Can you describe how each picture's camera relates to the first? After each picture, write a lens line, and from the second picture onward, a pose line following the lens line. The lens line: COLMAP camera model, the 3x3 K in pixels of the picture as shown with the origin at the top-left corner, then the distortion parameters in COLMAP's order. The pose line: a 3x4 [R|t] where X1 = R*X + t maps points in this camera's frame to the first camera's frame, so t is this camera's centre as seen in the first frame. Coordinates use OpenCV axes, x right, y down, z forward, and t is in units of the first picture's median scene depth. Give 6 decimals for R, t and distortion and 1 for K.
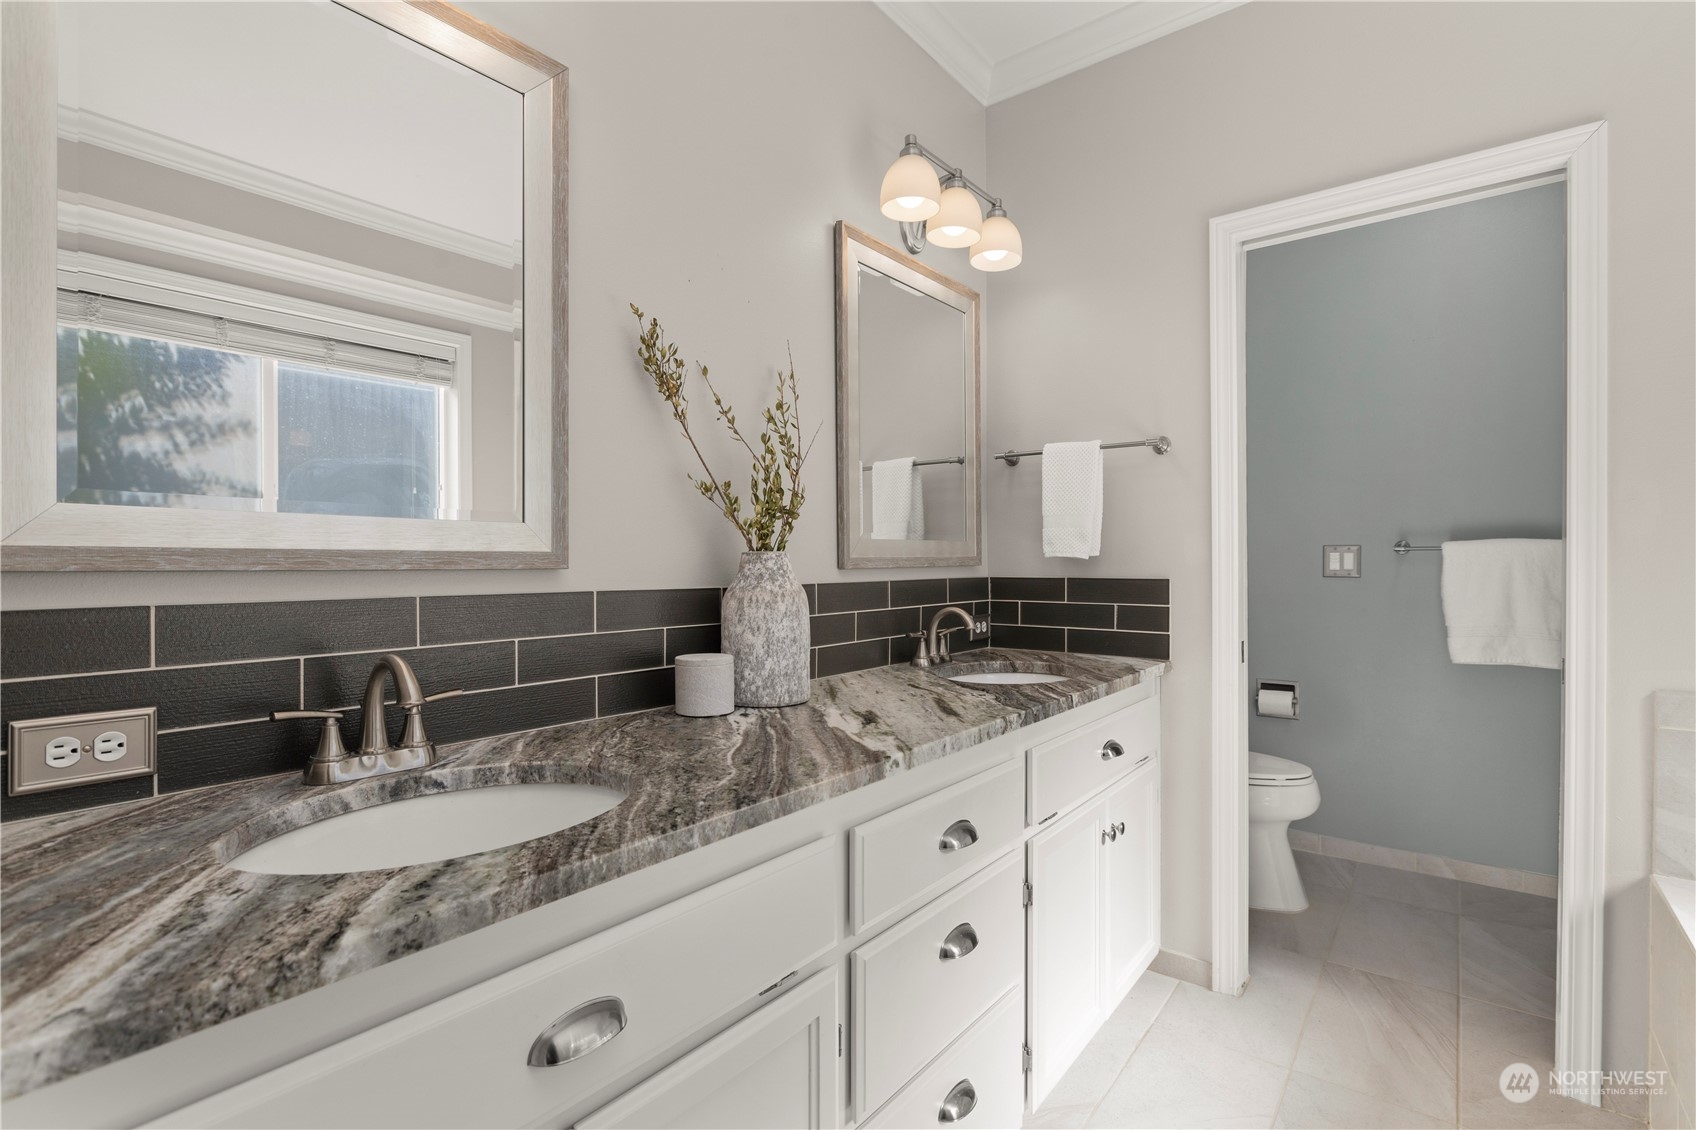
lens RADIAL K [[799.9, 0, 846.3], [0, 799.9, 565.2], [0, 0, 1]] dist [-0.005774, 0.001122]
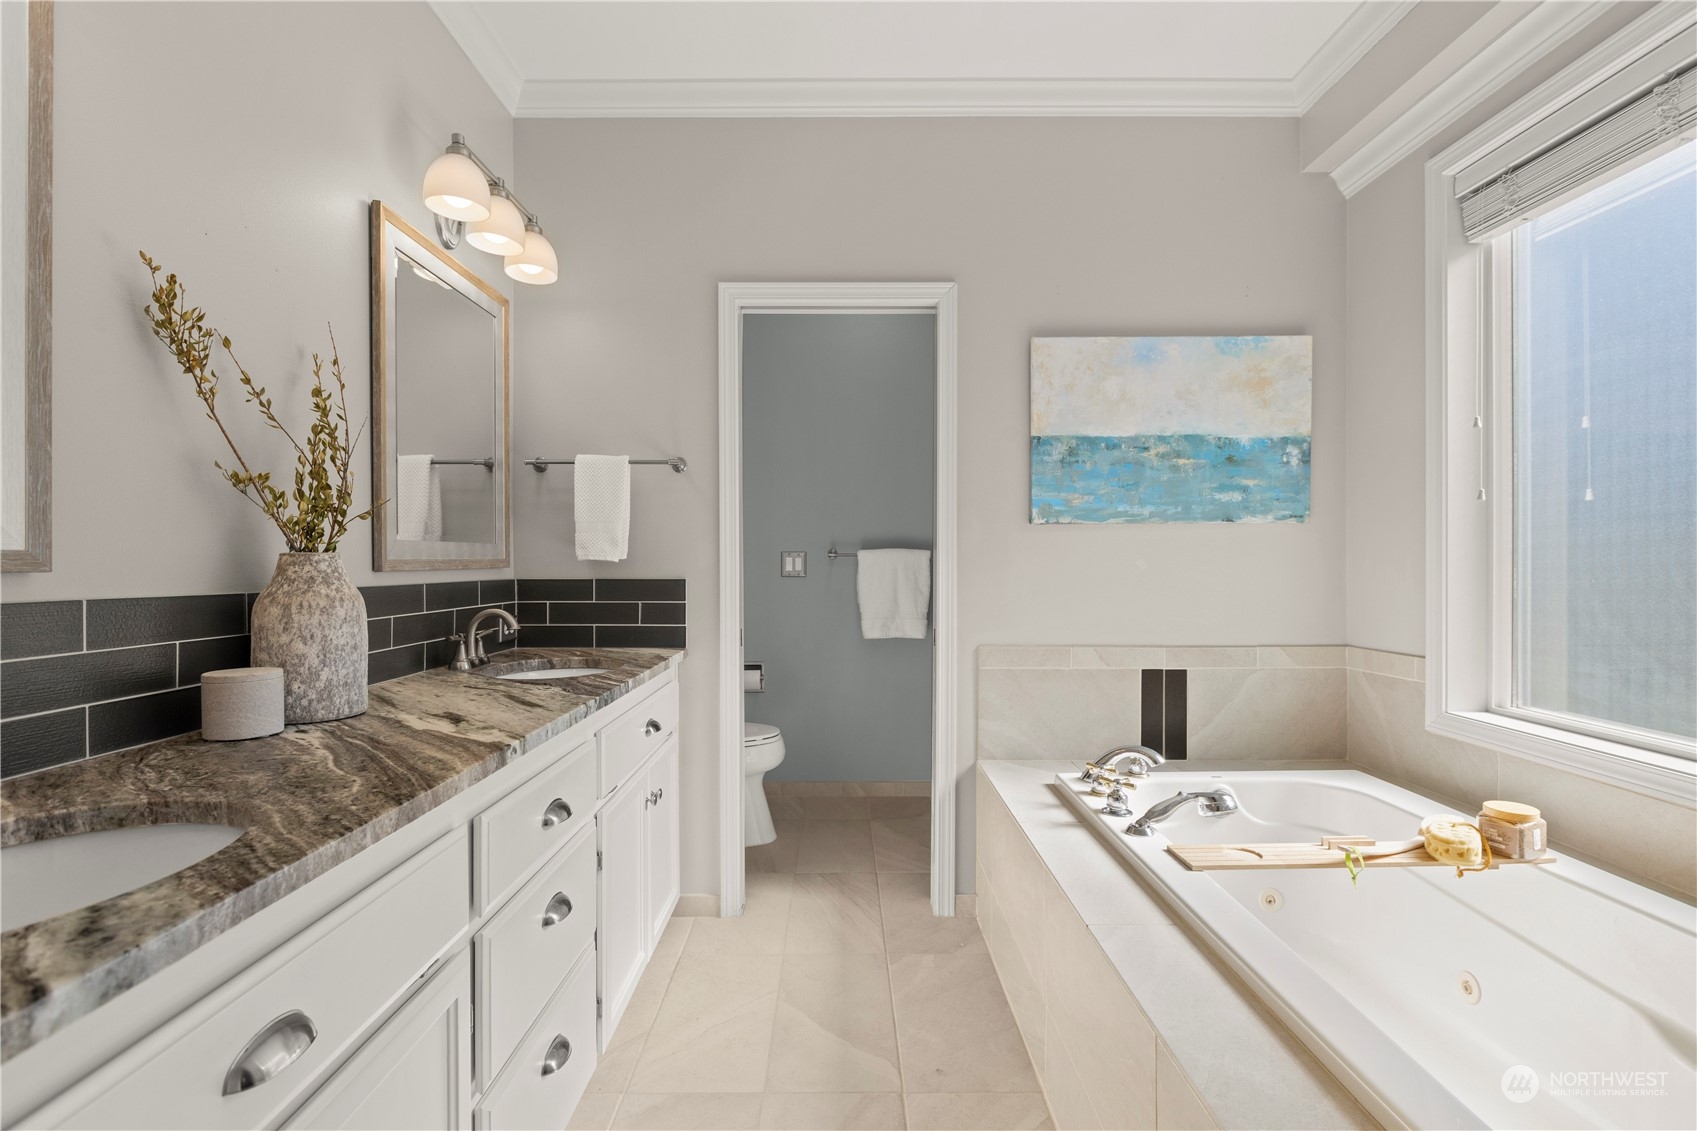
lens RADIAL K [[800.4, 0, 850.4], [0, 800.4, 566.1], [0, 0, 1]] dist [-0.005774, 0.001122]
pose [[0.779606, 0.000284, 0.626270, -0.184193], [0.001221, 0.999997, -0.001974, 0.001060], [-0.626269, 0.002304, 0.779604, -0.089484]]
